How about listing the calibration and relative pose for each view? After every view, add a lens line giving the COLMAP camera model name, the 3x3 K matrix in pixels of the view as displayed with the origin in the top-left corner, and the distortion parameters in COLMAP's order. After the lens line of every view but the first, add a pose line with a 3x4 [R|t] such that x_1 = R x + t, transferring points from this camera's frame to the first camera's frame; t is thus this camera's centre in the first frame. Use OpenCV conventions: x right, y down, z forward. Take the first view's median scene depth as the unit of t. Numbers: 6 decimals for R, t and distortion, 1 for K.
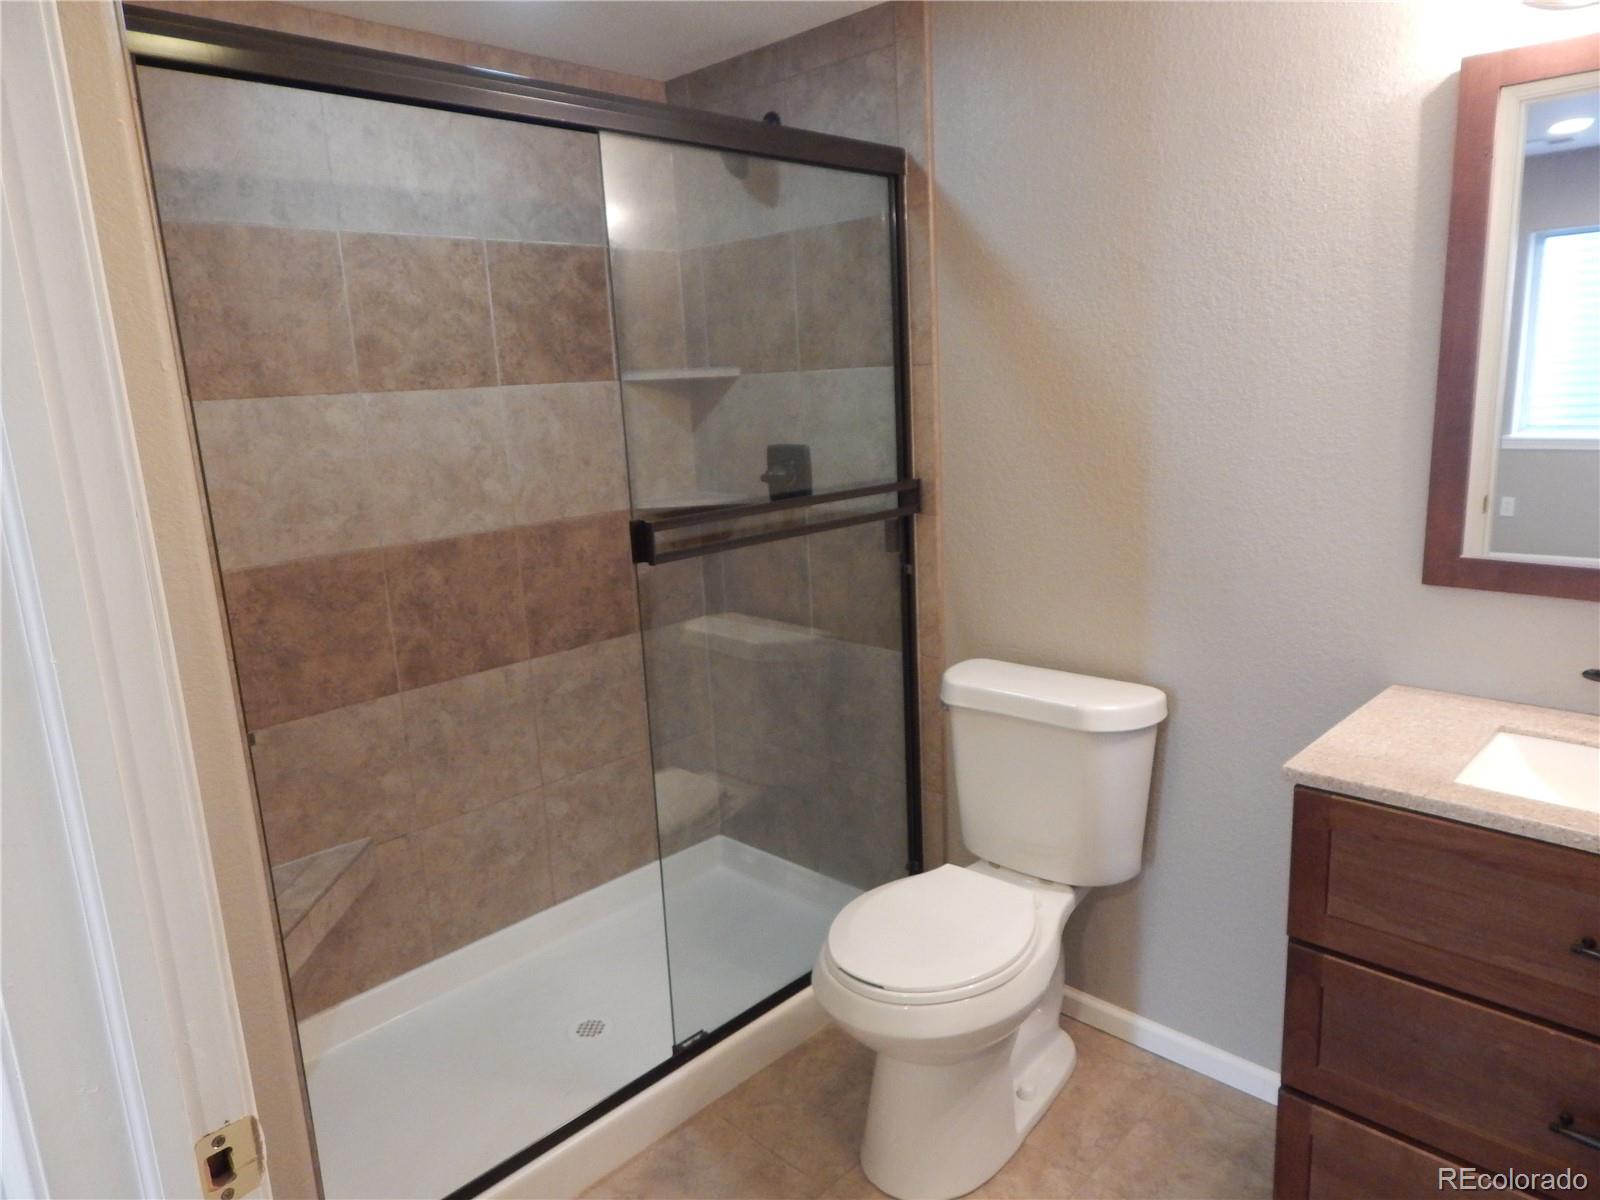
lens RADIAL K [[1057.8, 0, 795.6], [0, 1057.8, 600.5], [0, 0, 1]] dist [0.015117, -0.016993]
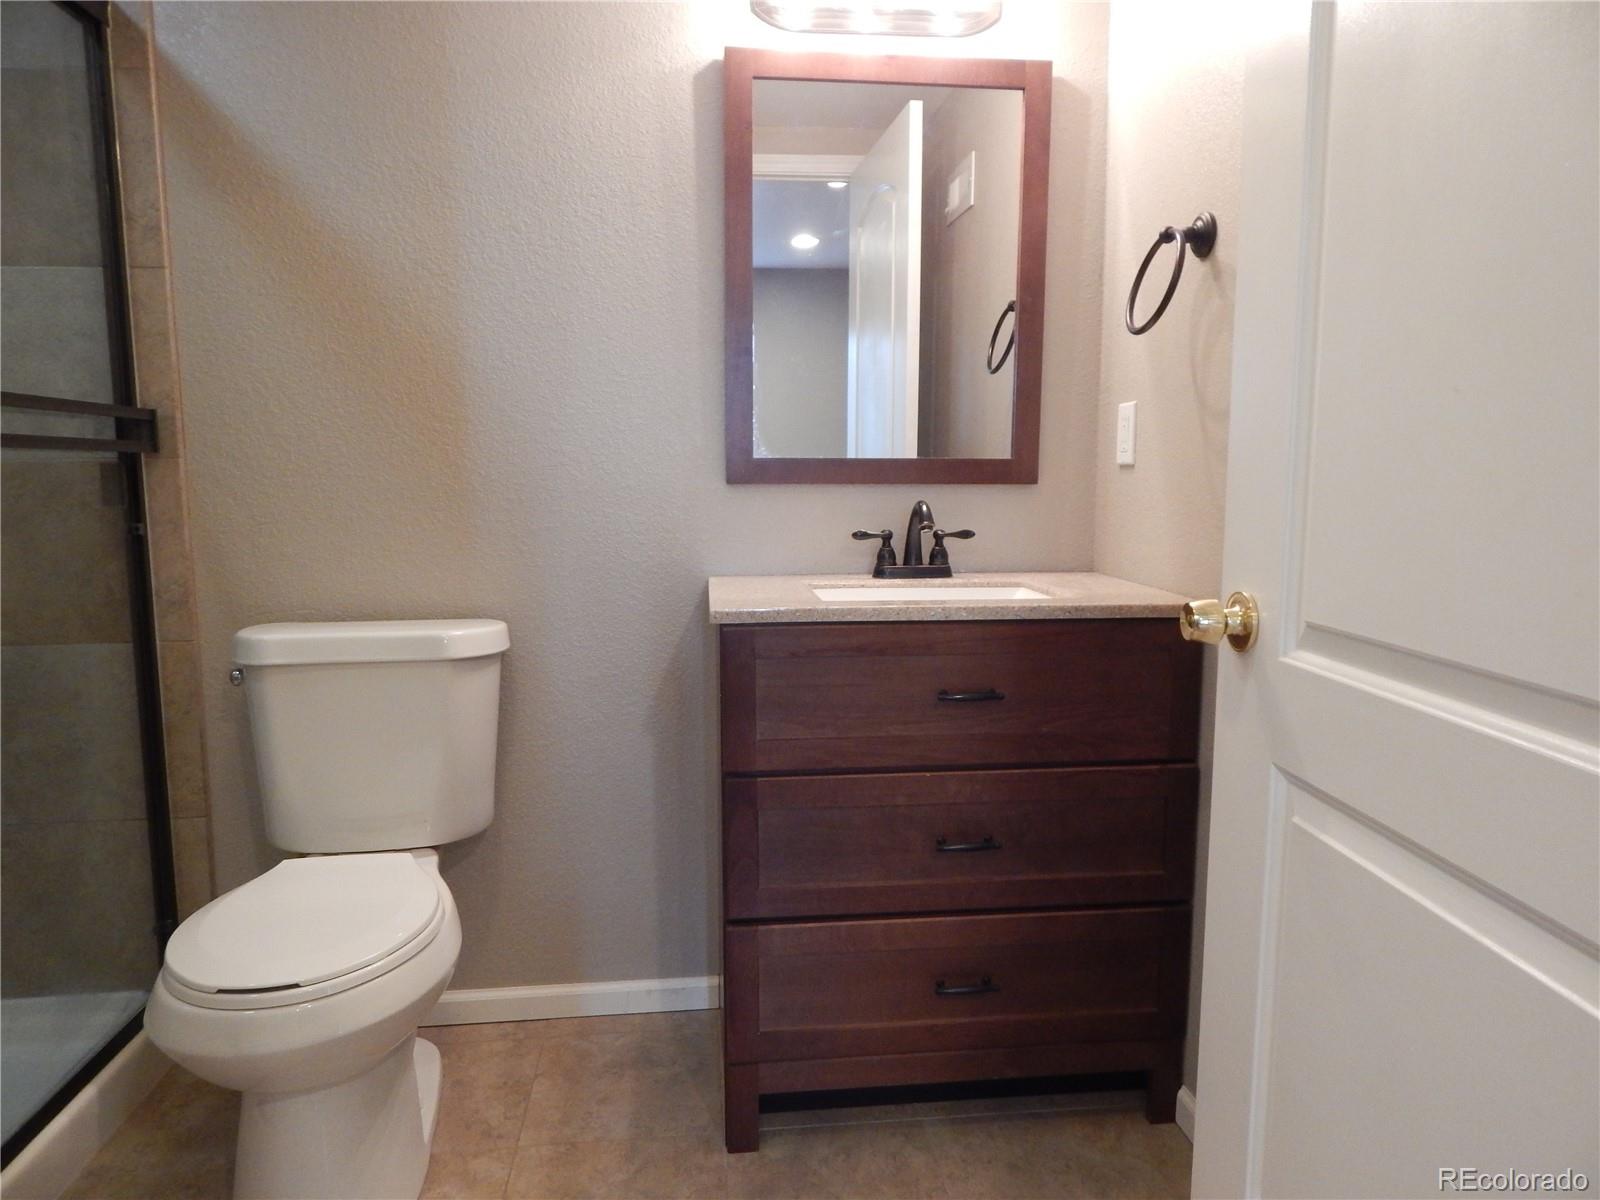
lens RADIAL K [[1057.8, 0, 802.9], [0, 1057.8, 596.2], [0, 0, 1]] dist [0.015117, -0.016993]
pose [[0.636266, -0.046620, 0.770059, -0.222512], [0.133574, 0.989754, -0.050446, 0.148634], [-0.759818, 0.134957, 0.635975, 0.170312]]
